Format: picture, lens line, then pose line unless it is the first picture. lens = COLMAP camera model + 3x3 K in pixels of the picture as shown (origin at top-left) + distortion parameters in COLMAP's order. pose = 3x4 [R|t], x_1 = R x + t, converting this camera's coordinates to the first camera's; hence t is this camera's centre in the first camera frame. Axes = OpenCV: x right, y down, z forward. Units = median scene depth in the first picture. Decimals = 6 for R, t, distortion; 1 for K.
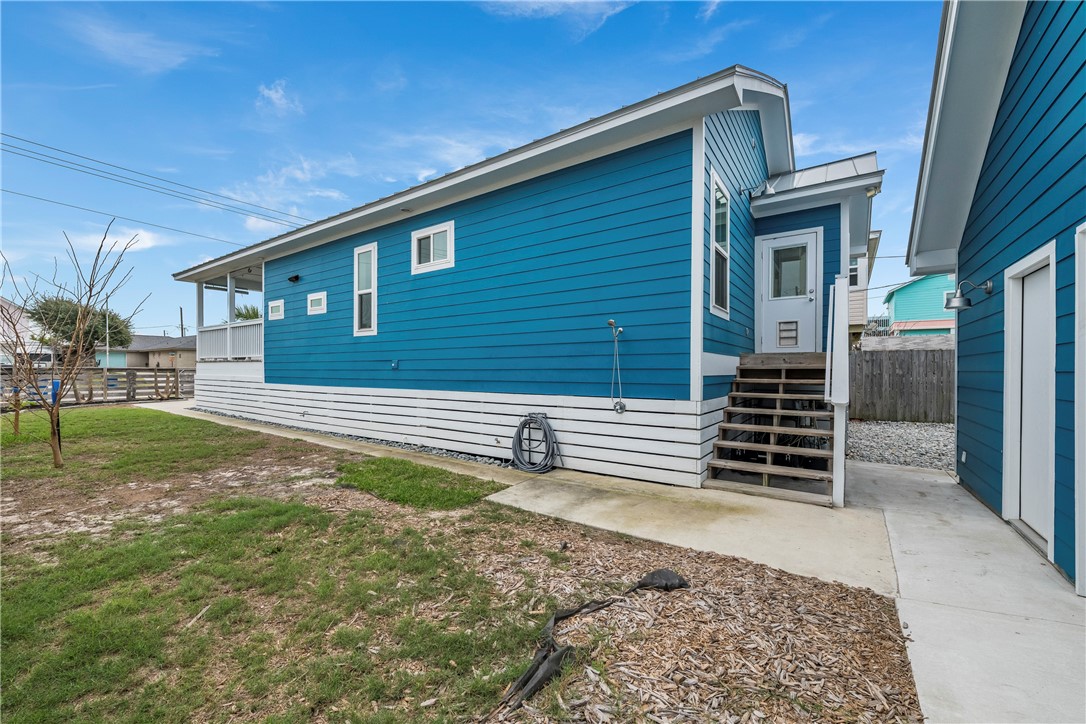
lens RADIAL K [[430.1, 0, 543.0], [0, 430.1, 362.0], [0, 0, 1]] dist [-0.000378, -0.000079]
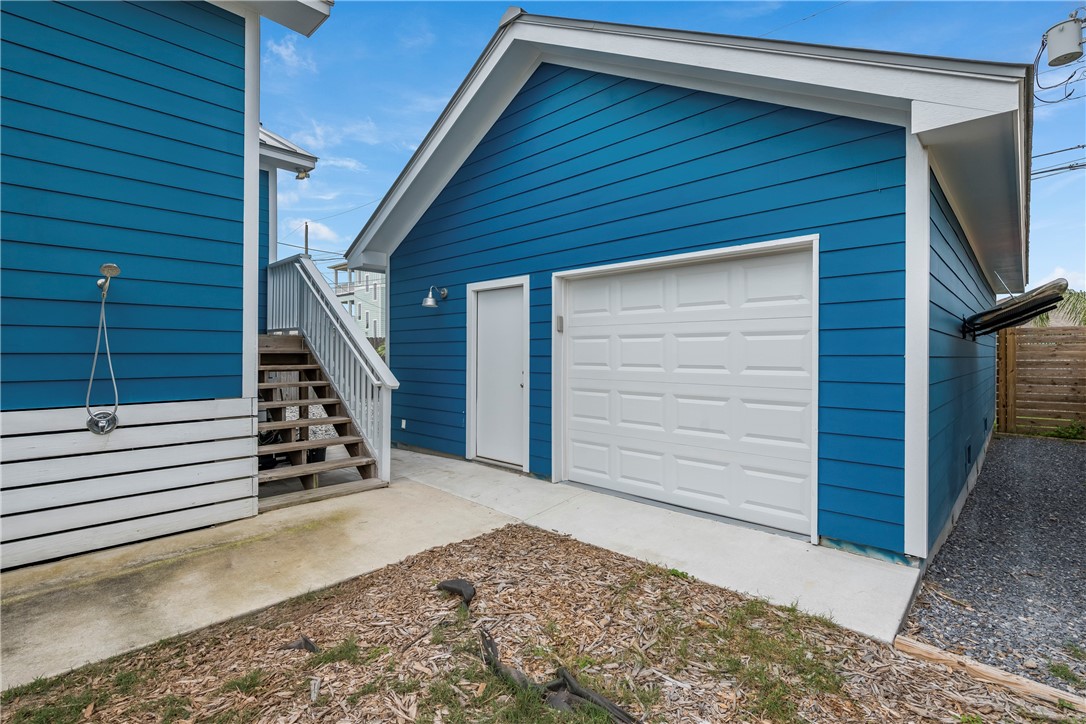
lens RADIAL K [[505.6, 0, 543.0], [0, 505.6, 362.0], [0, 0, 1]] dist [0.001274, 0.000020]
pose [[0.152428, -0.014631, 0.988206, -0.520844], [-0.017997, 0.999684, 0.017577, 0.008903], [-0.988151, -0.020464, 0.152117, 0.489739]]
